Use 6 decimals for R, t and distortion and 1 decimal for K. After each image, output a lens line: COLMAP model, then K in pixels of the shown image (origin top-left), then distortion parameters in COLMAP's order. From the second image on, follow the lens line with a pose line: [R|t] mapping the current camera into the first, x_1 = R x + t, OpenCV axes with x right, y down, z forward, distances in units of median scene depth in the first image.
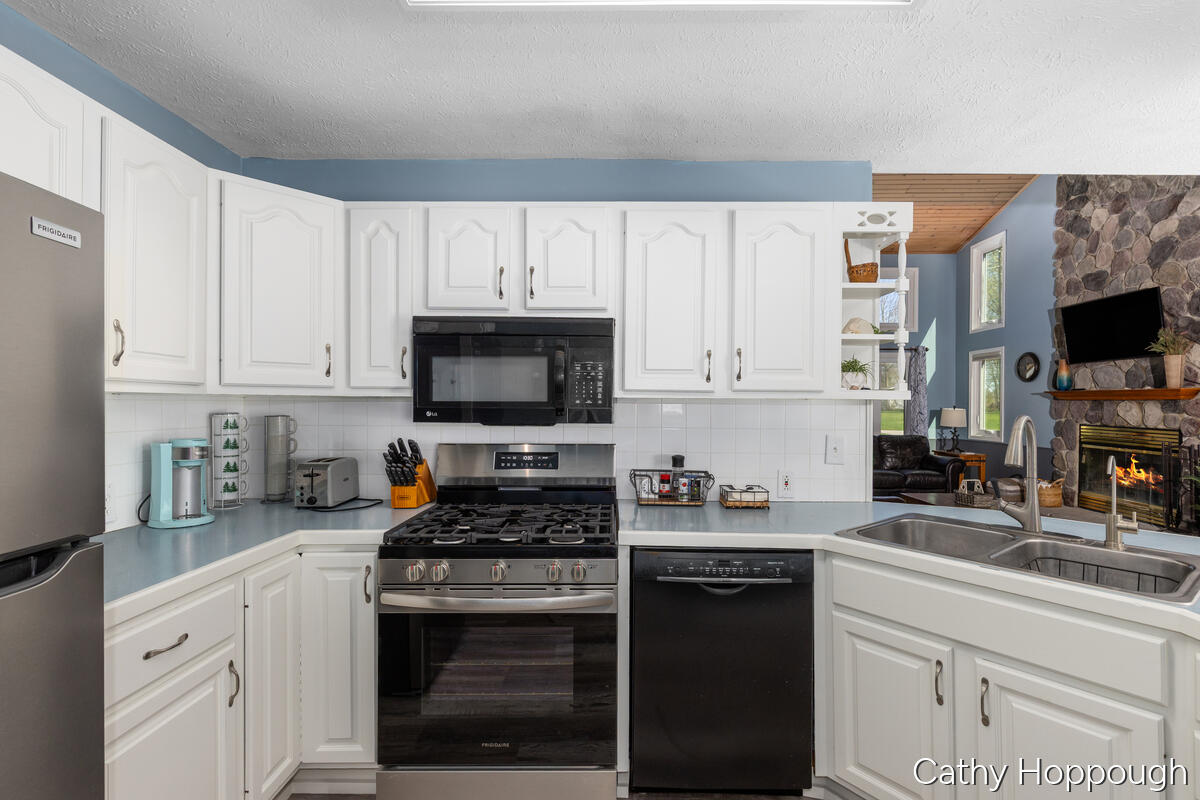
lens RADIAL K [[543.9, 0, 628.1], [0, 543.9, 404.4], [0, 0, 1]] dist [0.000536, 0.000014]
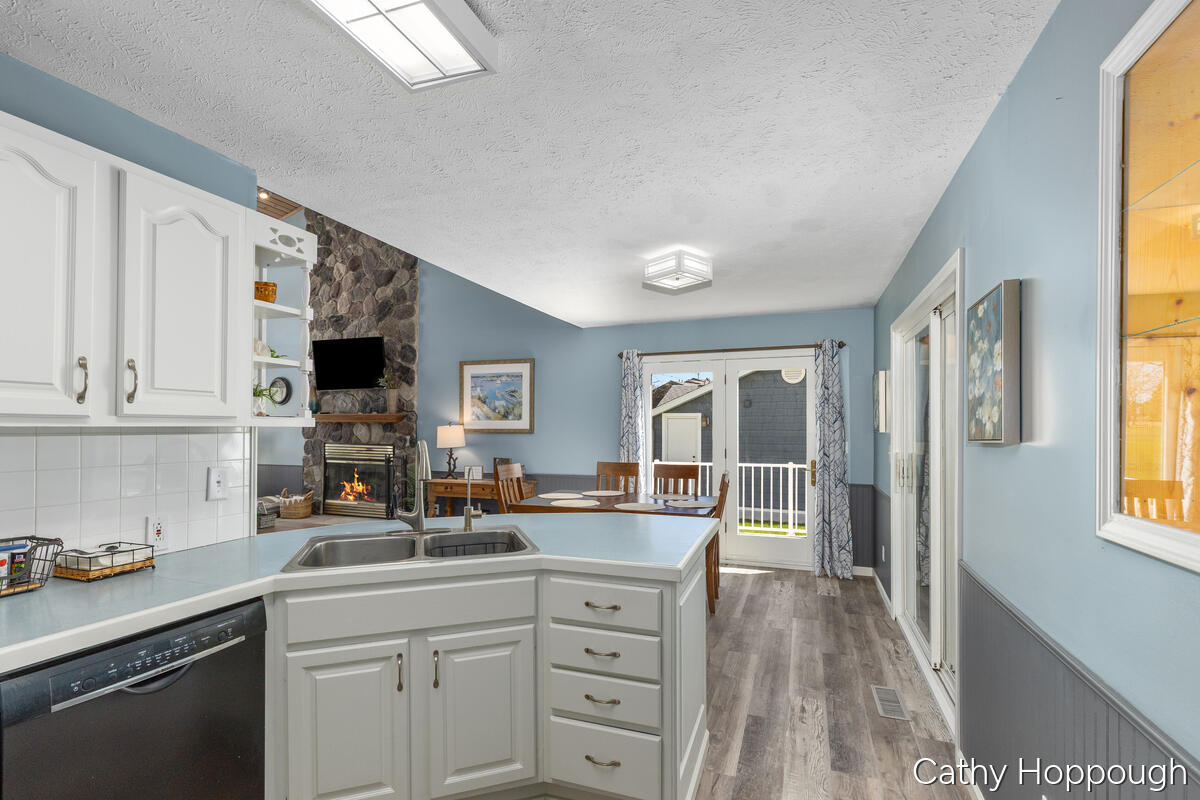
lens RADIAL K [[552.2, 0, 600.8], [0, 552.2, 421.7], [0, 0, 1]] dist [0.001598, 0.000055]
pose [[0.343491, 0.002864, 0.939152, -0.281511], [0.001396, 0.999993, -0.003560, -0.013674], [-0.939155, 0.002534, 0.343484, 0.137296]]
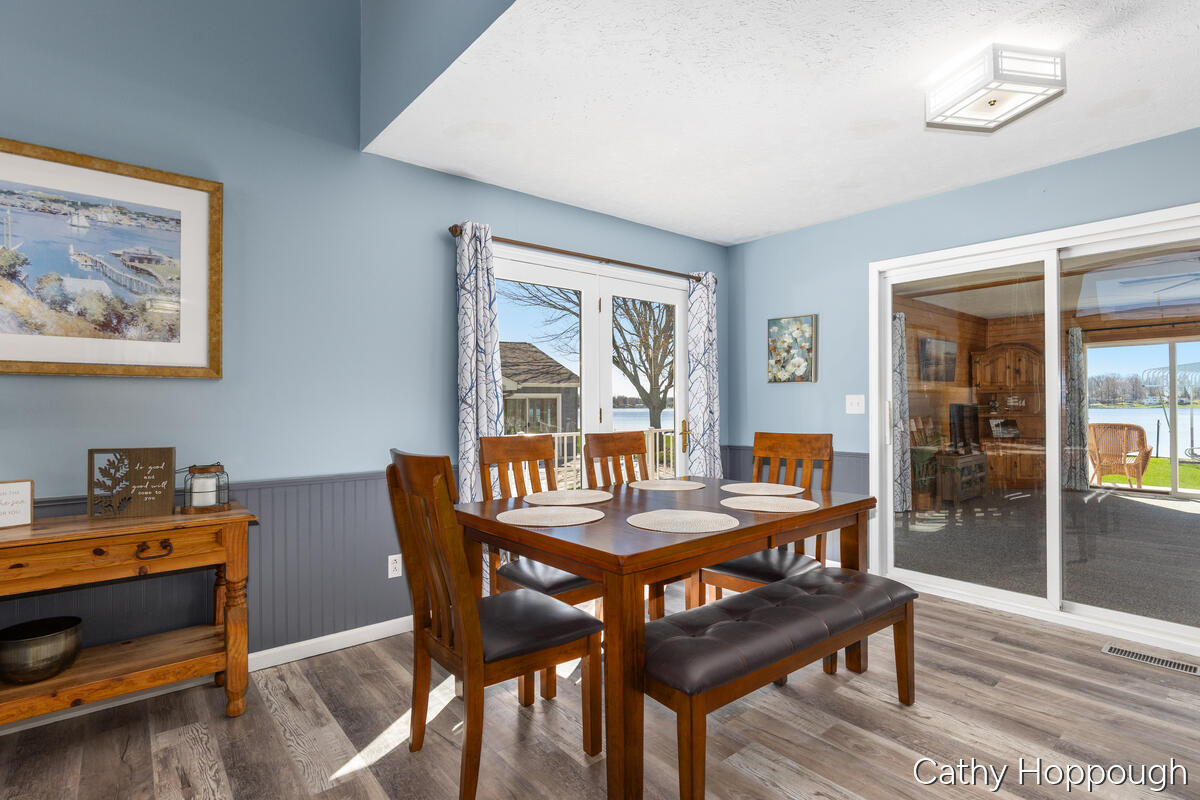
lens RADIAL K [[582.2, 0, 600.0], [0, 582.2, 400.0], [0, 0, 1]] dist [-0.001228, 0.000062]
pose [[-0.635704, 0.007255, 0.771898, 1.236953], [0.003097, 0.999972, -0.006849, 0.115201], [-0.771926, -0.001963, -0.635709, 1.989699]]
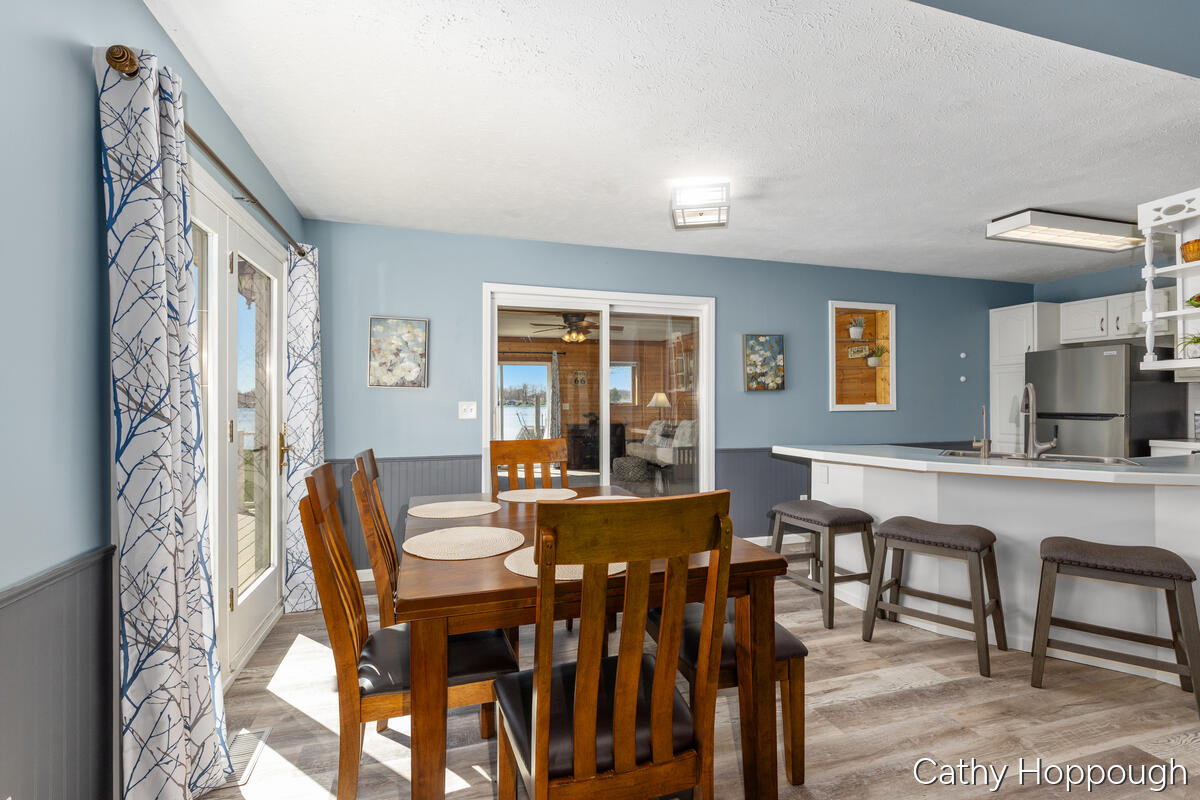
lens RADIAL K [[561.8, 0, 619.3], [0, 561.8, 402.0], [0, 0, 1]] dist [0.000775, -0.000090]
pose [[-0.954199, -0.001148, -0.299171, 2.476436], [-0.000516, 0.999997, -0.002191, 0.089210], [0.299173, -0.001936, -0.954197, 2.220477]]
